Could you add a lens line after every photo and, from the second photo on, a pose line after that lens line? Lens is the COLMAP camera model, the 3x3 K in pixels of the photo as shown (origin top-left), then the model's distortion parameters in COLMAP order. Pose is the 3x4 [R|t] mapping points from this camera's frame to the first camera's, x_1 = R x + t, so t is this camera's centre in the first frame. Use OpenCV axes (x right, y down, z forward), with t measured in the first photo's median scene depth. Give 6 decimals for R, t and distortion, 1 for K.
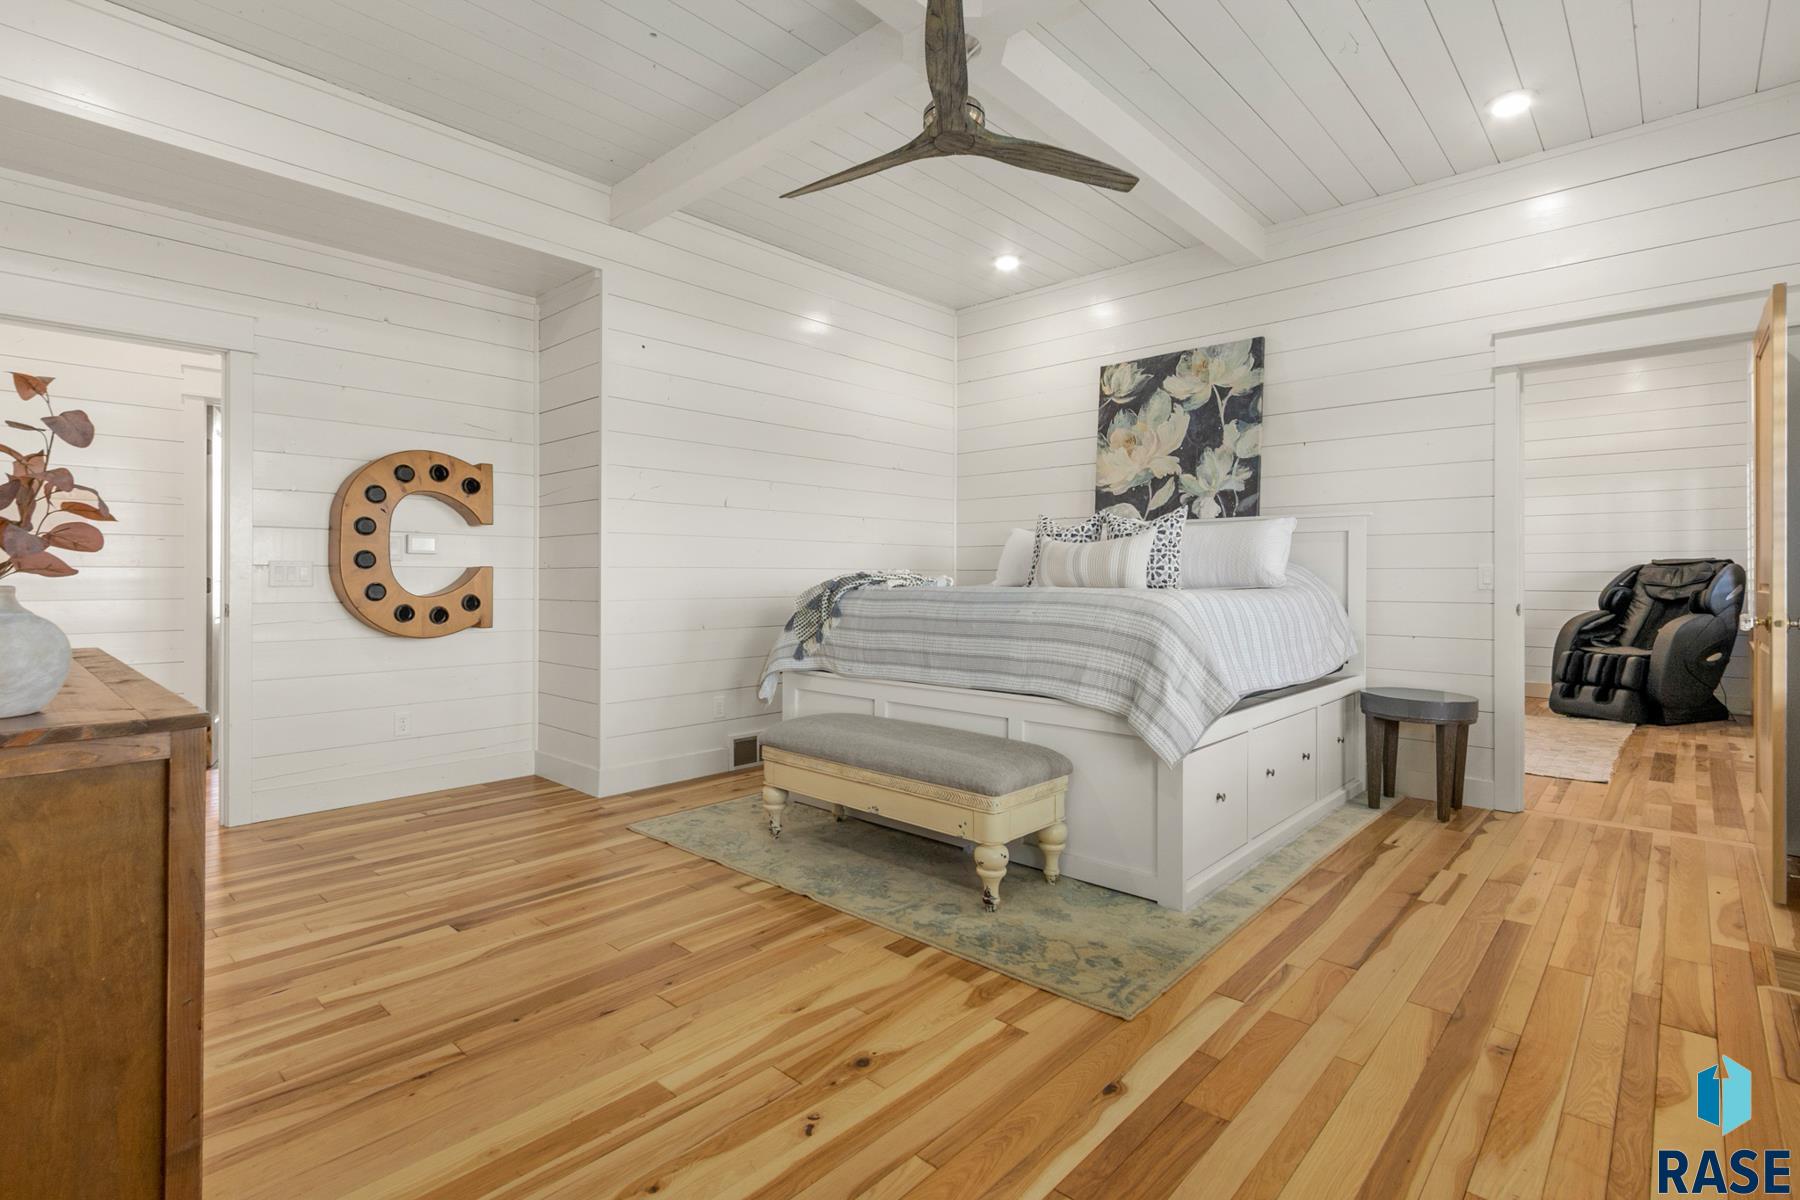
lens RADIAL K [[847.2, 0, 892.4], [0, 847.2, 573.6], [0, 0, 1]] dist [-0.001625, -0.000214]
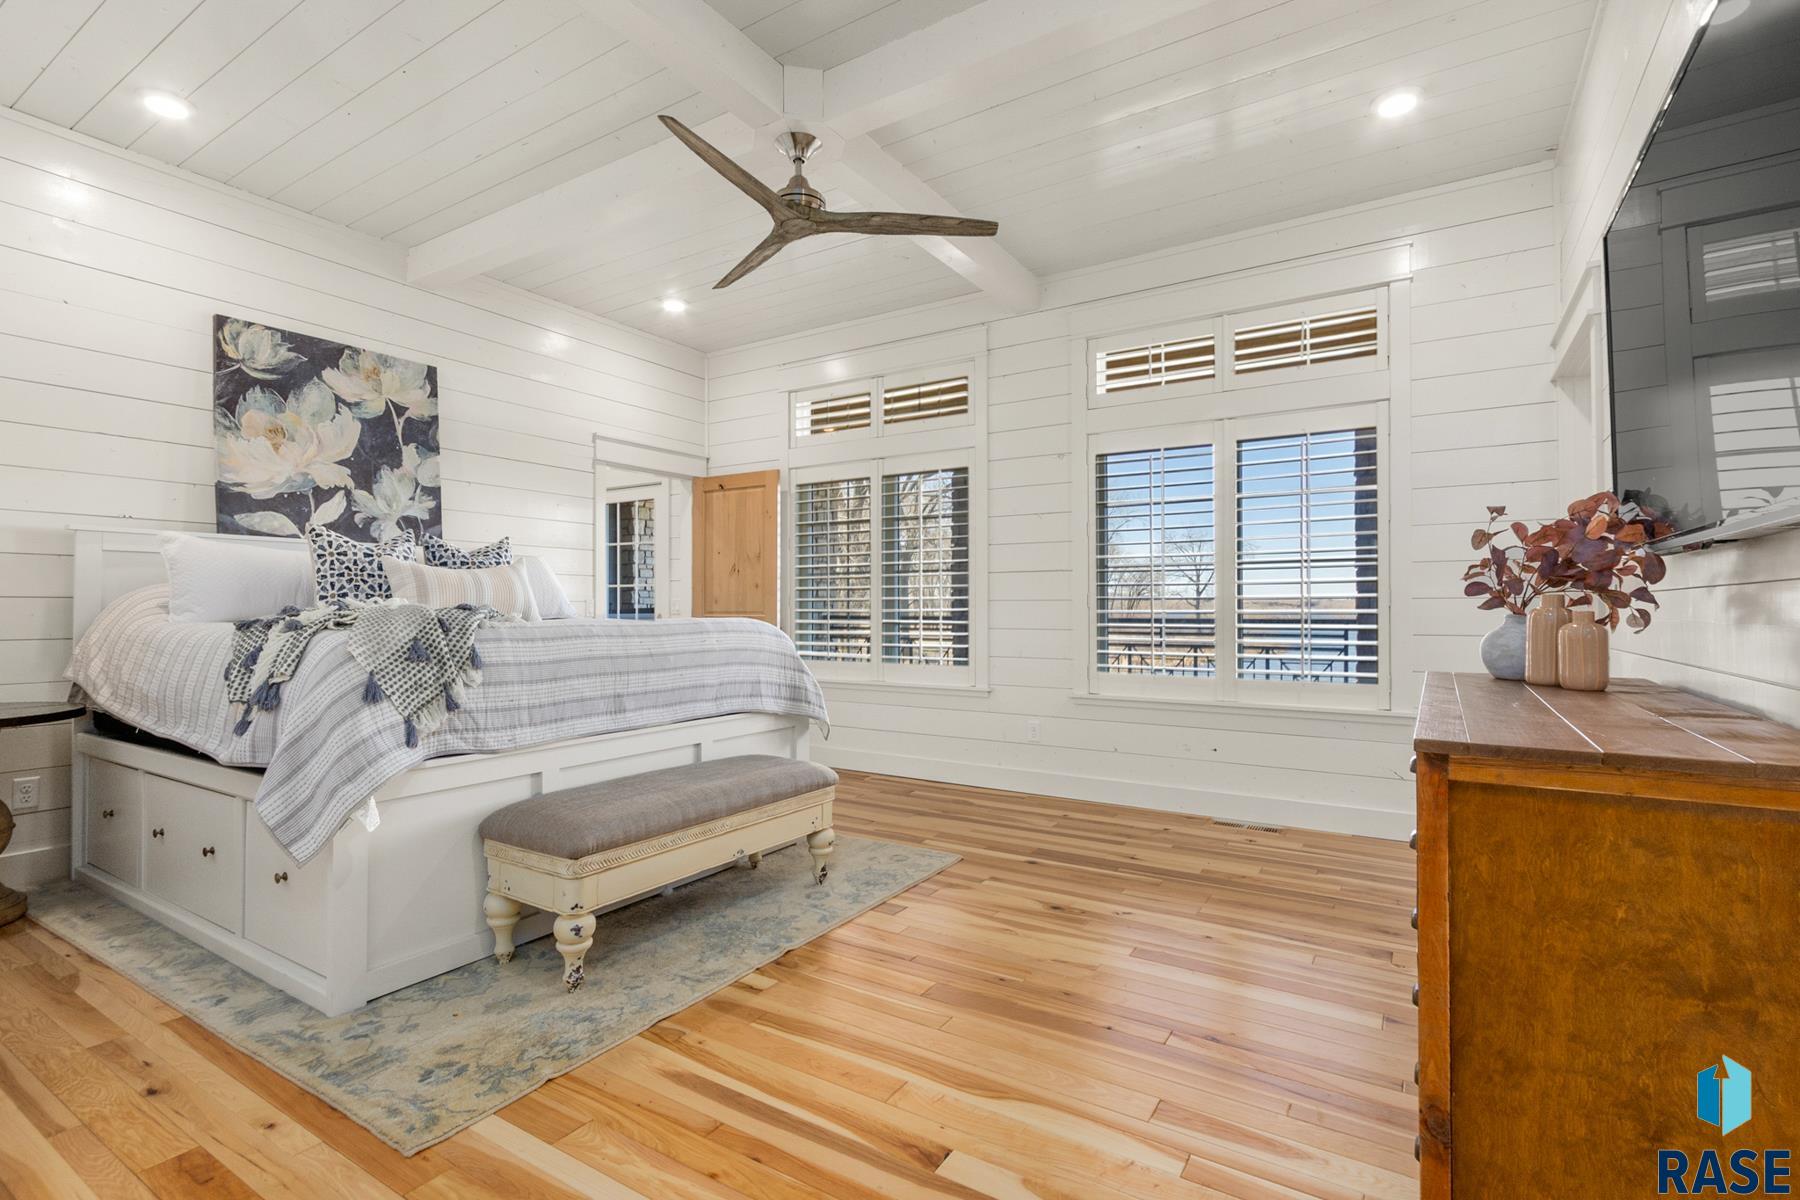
lens RADIAL K [[847.2, 0, 897.6], [0, 847.2, 602.9], [0, 0, 1]] dist [-0.001625, -0.000214]
pose [[-0.183734, 0.005671, 0.982960, -0.628254], [-0.003325, 0.999974, -0.006391, 0.001880], [-0.982970, -0.004443, -0.183710, 0.636227]]
